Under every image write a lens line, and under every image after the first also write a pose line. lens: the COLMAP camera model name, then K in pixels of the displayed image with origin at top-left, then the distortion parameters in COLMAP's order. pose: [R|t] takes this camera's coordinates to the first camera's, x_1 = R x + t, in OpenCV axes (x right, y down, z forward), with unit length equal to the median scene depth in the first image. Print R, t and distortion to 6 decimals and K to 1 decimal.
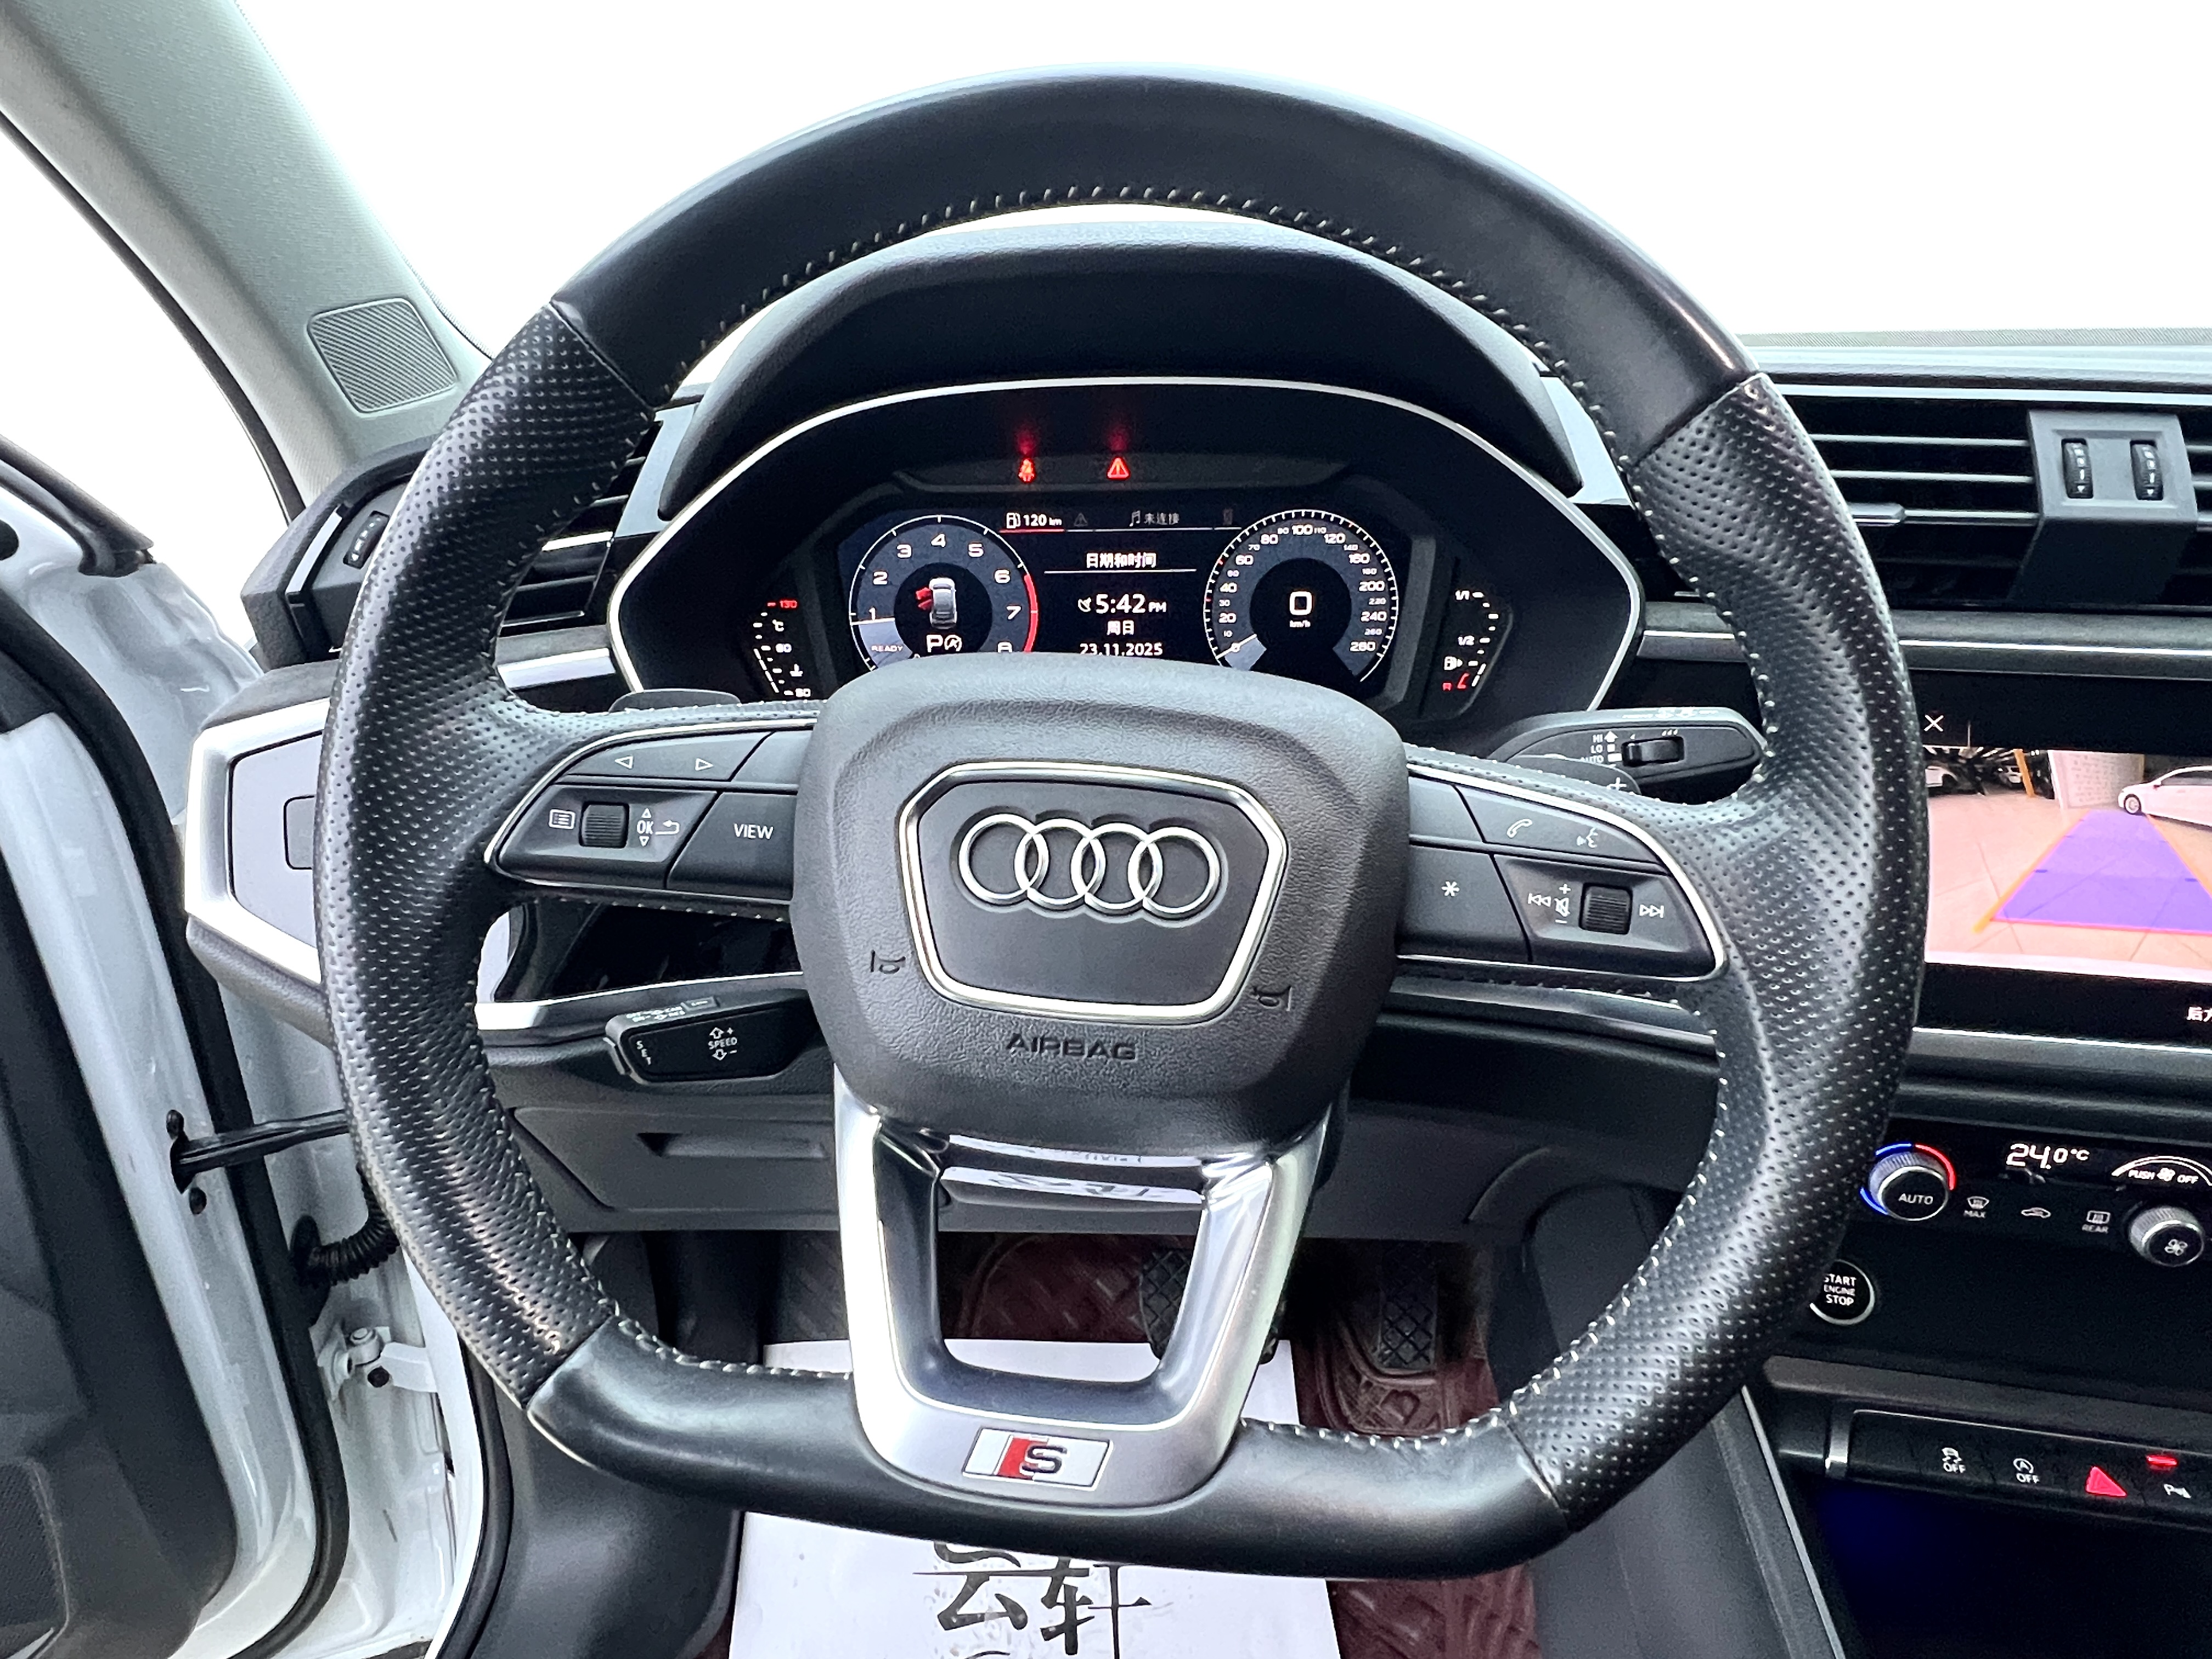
lens RADIAL K [[1357.4, 0, 1069.2], [0, 1357.4, 860.1], [0, 0, 1]] dist [0.003718, -0.004921]
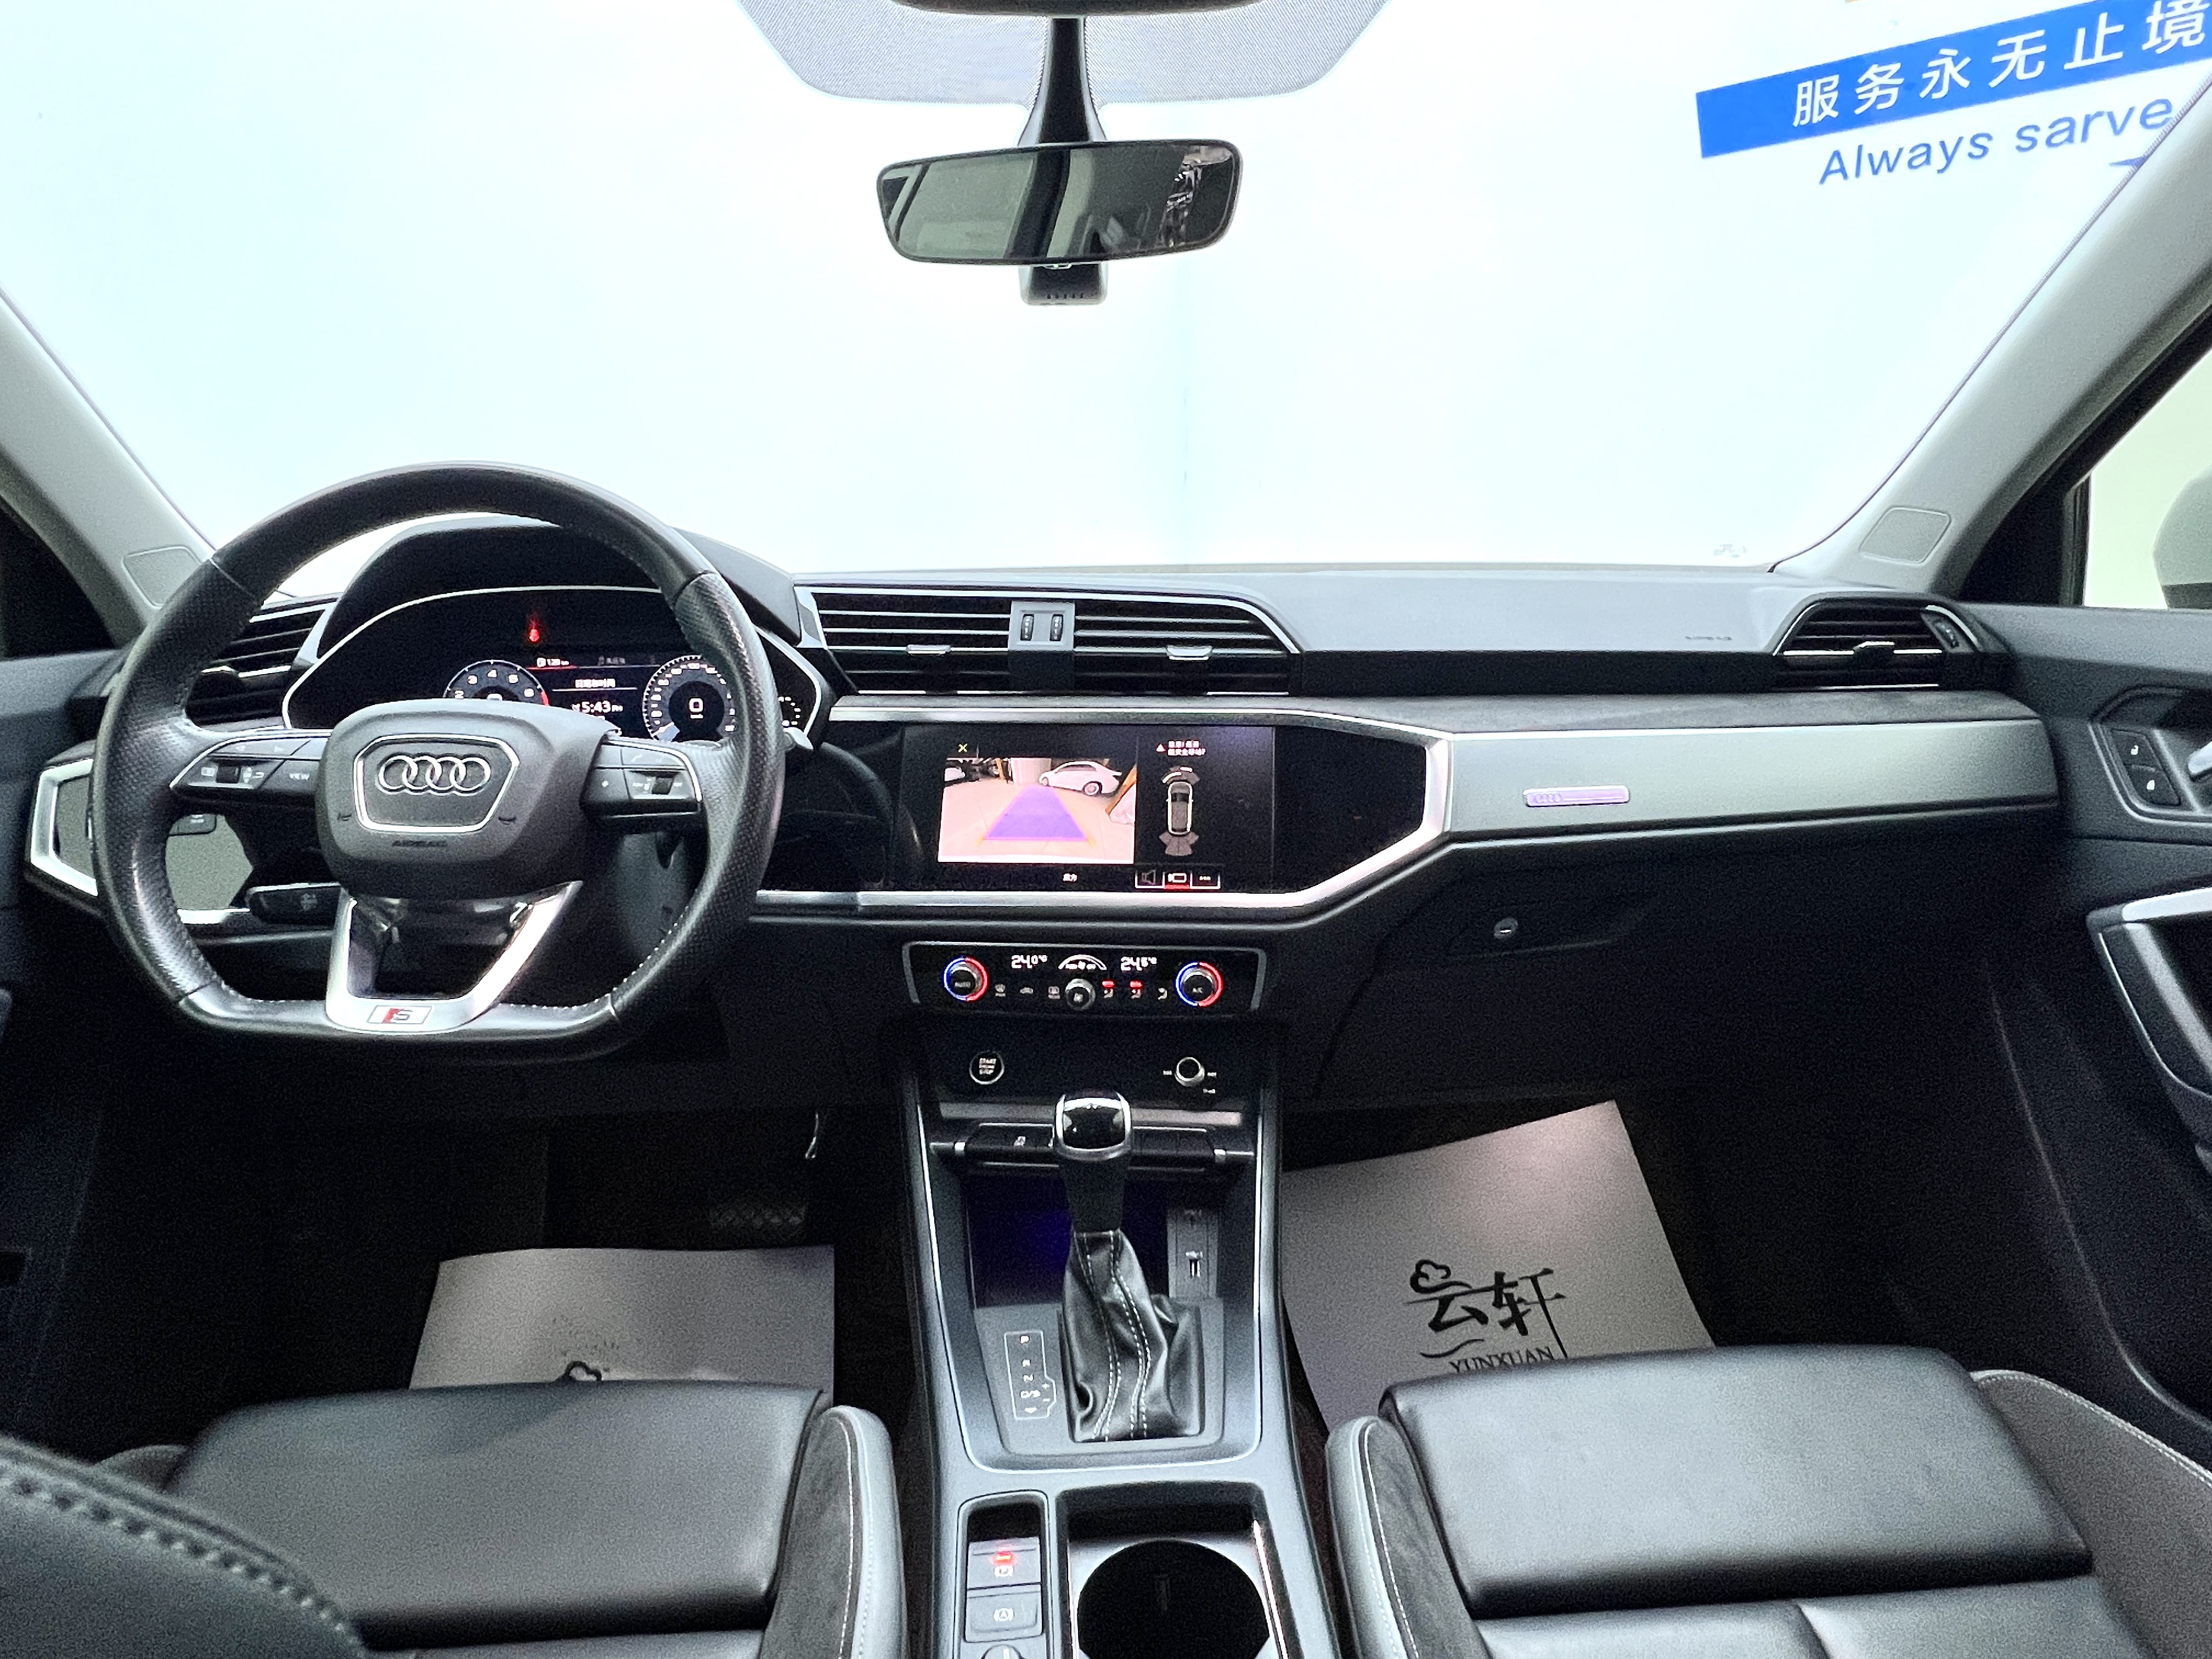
lens RADIAL K [[1289.1, 0, 1094.5], [0, 1289.1, 831.3], [0, 0, 1]] dist [-0.003678, 0.004034]
pose [[0.993368, -0.020021, 0.113221, 0.605296], [0.039065, 0.984913, -0.168585, 0.352187], [-0.108138, 0.171890, 0.979163, -0.882605]]
